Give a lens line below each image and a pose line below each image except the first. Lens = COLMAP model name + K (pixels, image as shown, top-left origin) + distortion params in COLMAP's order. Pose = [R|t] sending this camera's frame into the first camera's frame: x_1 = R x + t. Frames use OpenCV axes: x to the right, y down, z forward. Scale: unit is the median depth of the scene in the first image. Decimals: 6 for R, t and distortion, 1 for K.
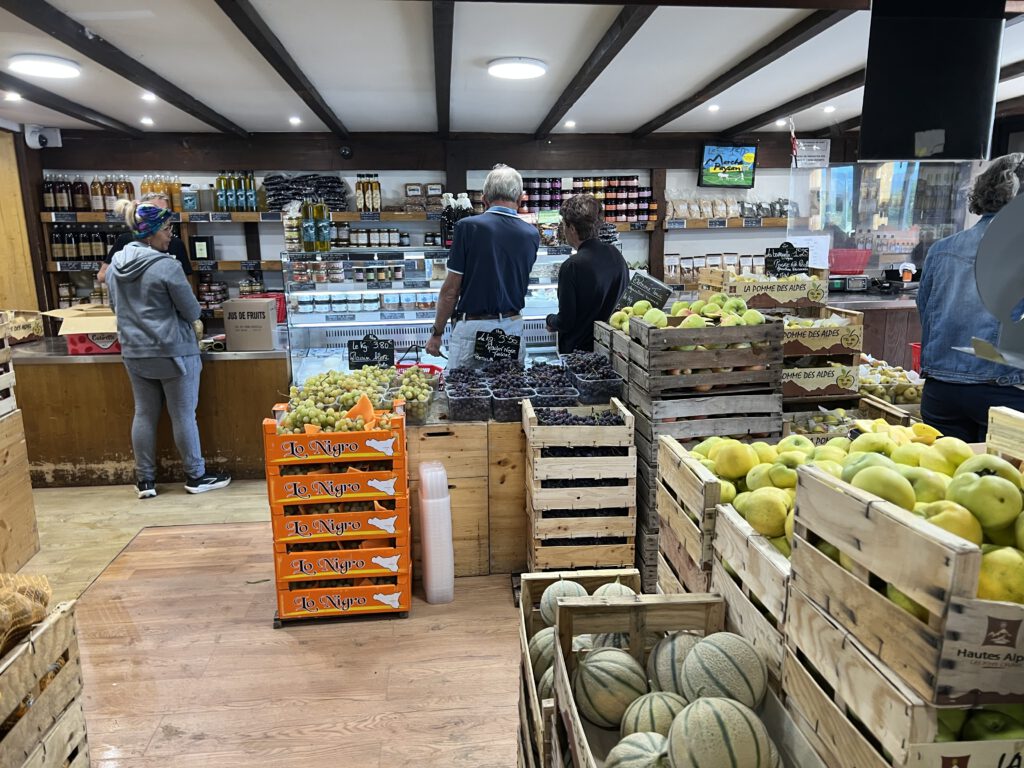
lens RADIAL K [[775.0, 0, 500.0], [0, 775.0, 379.8], [0, 0, 1]] dist [0.088109, -0.132428]
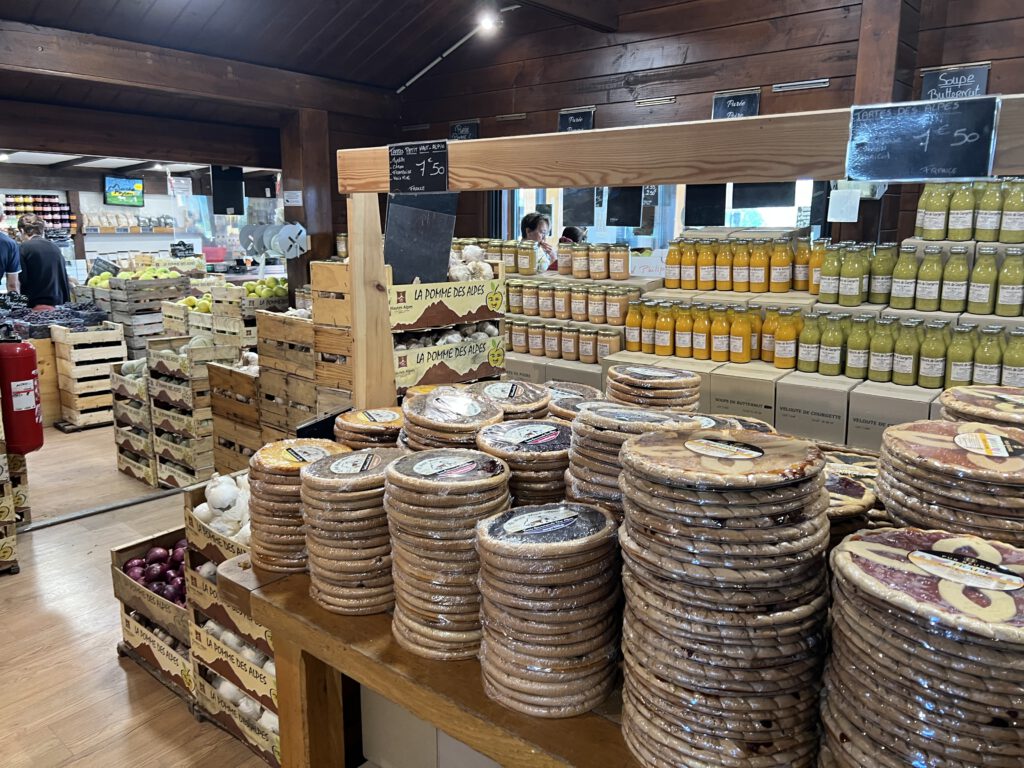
lens RADIAL K [[775.0, 0, 500.0], [0, 775.0, 379.8], [0, 0, 1]] dist [0.088109, -0.132428]
pose [[0.722637, -0.118939, 0.680918, -0.247487], [0.126979, 0.991163, 0.038372, 0.111022], [-0.679465, 0.058733, 0.731354, -0.541061]]
